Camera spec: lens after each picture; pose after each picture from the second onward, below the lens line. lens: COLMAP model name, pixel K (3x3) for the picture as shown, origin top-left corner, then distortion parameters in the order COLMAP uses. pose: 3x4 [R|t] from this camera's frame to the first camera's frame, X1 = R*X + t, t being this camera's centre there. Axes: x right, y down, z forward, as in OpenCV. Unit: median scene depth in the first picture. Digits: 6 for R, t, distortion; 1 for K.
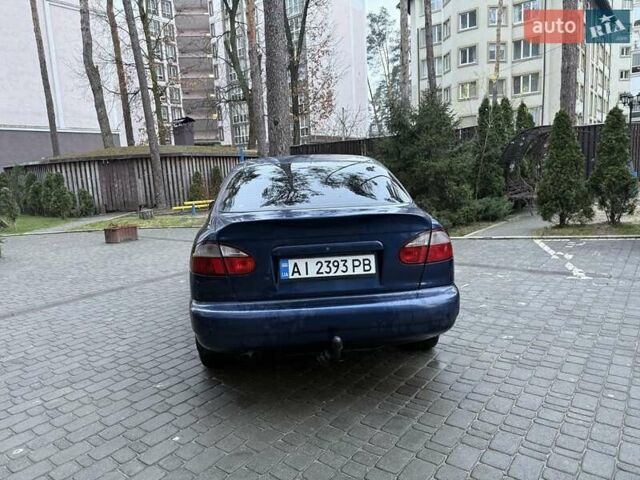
lens RADIAL K [[457.7, 0, 320.3], [0, 457.7, 242.3], [0, 0, 1]] dist [-0.003014, -0.000827]
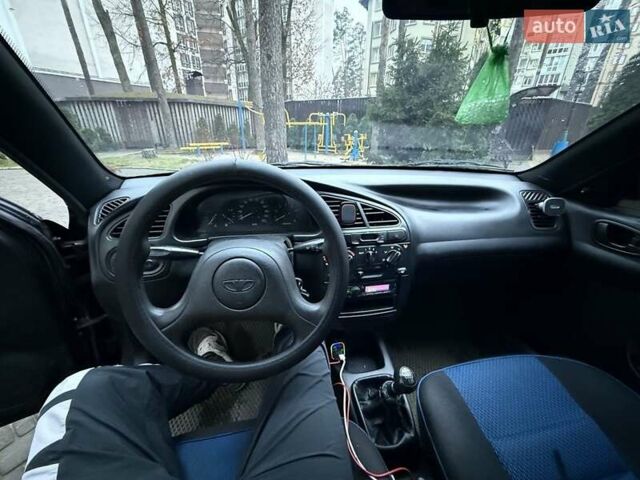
lens RADIAL K [[257.7, 0, 319.7], [0, 257.7, 238.3], [0, 0, 1]] dist [-0.009328, -0.000196]
pose [[0.994547, 0.023753, 0.101552, -0.016014], [-0.047852, 0.969105, 0.241961, -0.016643], [-0.092668, -0.245501, 0.964957, 0.166188]]
